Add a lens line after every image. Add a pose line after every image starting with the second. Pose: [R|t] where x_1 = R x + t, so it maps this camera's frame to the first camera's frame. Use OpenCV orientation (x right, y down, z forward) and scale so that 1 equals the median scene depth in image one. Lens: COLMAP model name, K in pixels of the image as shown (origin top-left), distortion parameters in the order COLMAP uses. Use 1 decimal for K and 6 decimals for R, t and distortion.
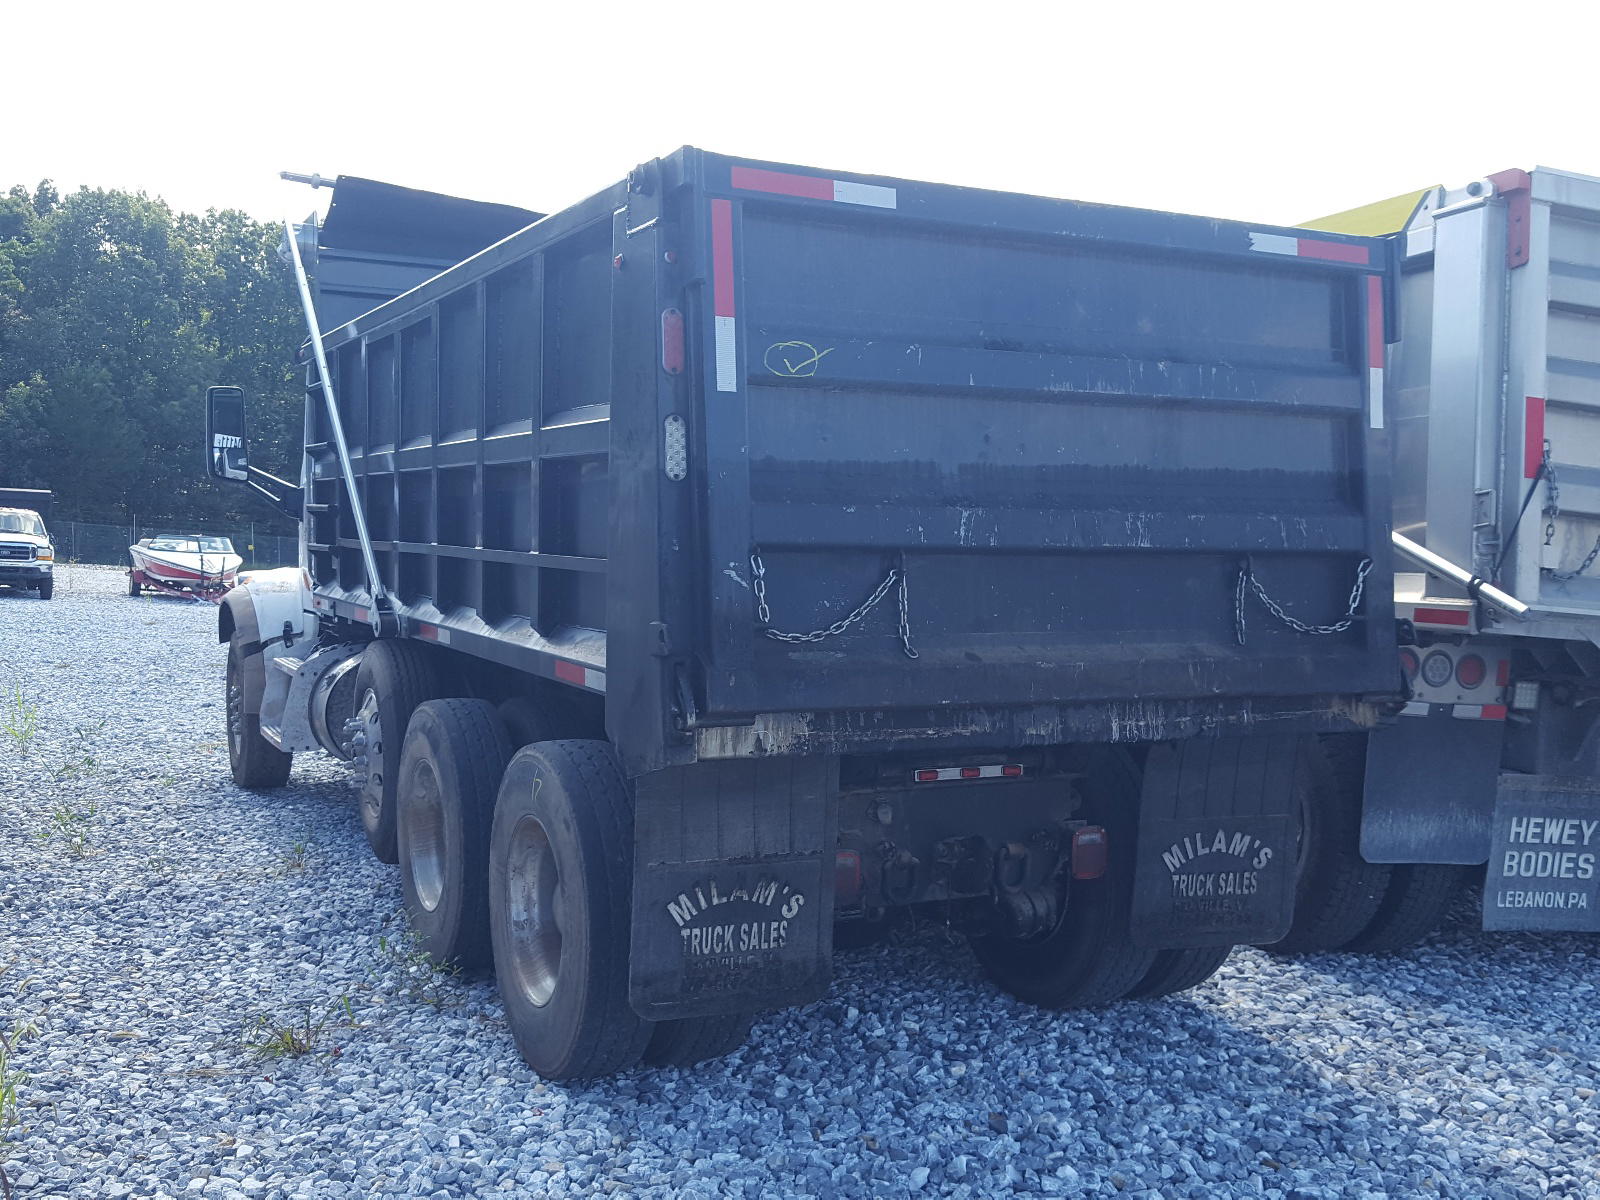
lens RADIAL K [[1643.9, 0, 800.0], [0, 1643.9, 600.0], [0, 0, 1]] dist [0.162231, -0.777766]
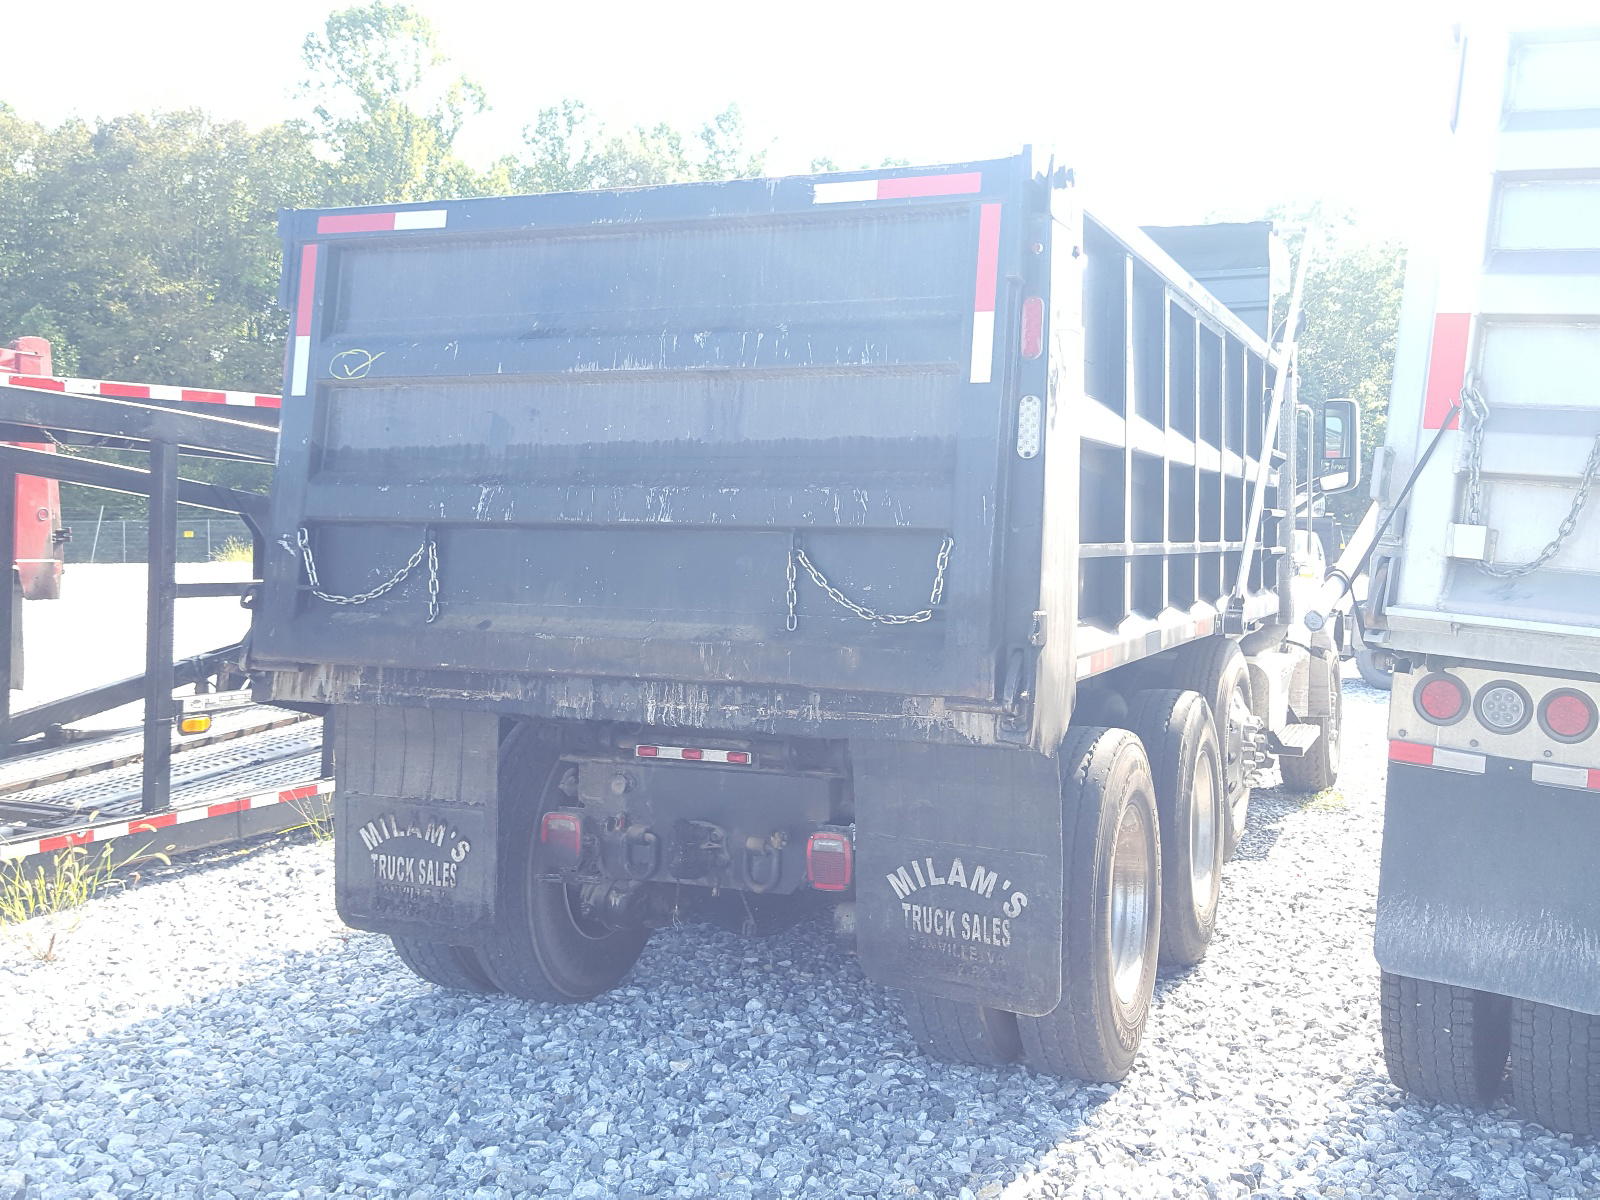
lens RADIAL K [[1614.1, 0, 803.2], [0, 1614.1, 420.9], [0, 0, 1]] dist [0.142931, -0.345803]
pose [[0.663628, -0.055794, -0.745979, 0.968067], [-0.036402, 0.993625, -0.106699, 0.007589], [0.747177, 0.097964, 0.657366, 0.420505]]
